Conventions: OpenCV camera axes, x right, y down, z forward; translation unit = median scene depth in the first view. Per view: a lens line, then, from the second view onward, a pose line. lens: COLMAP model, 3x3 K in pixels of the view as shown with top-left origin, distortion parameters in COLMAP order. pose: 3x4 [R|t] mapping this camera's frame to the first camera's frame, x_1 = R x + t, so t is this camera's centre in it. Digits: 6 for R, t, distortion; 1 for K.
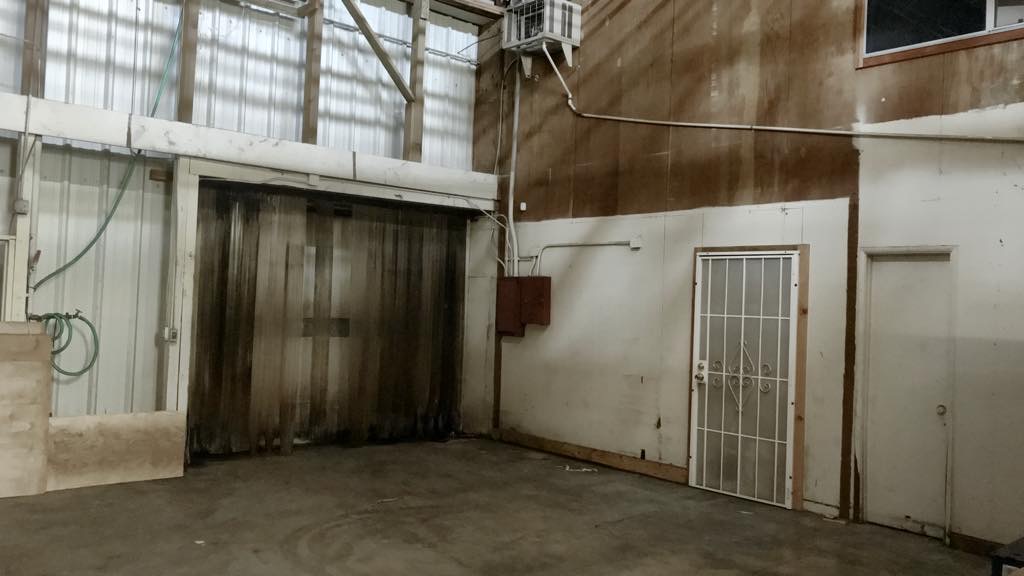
lens RADIAL K [[850.8, 0, 506.2], [0, 850.8, 285.0], [0, 0, 1]] dist [0.025103, -0.006005]
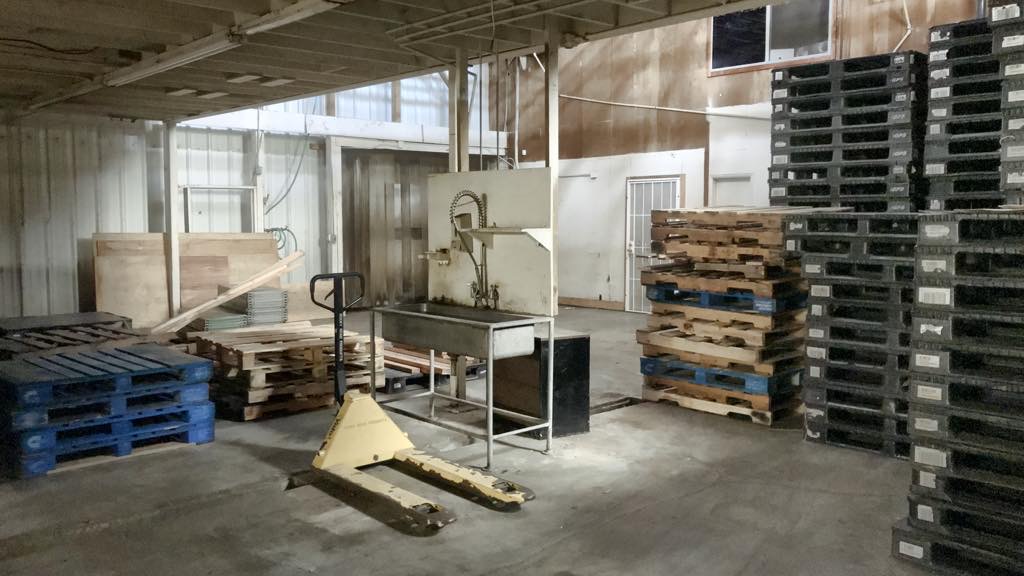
lens RADIAL K [[850.8, 0, 506.2], [0, 850.8, 285.0], [0, 0, 1]] dist [0.025103, -0.006005]
pose [[0.999041, -0.040405, 0.016883, -0.063140], [0.038561, 0.994432, 0.098071, -0.004696], [-0.020752, -0.097326, 0.995036, -0.756181]]
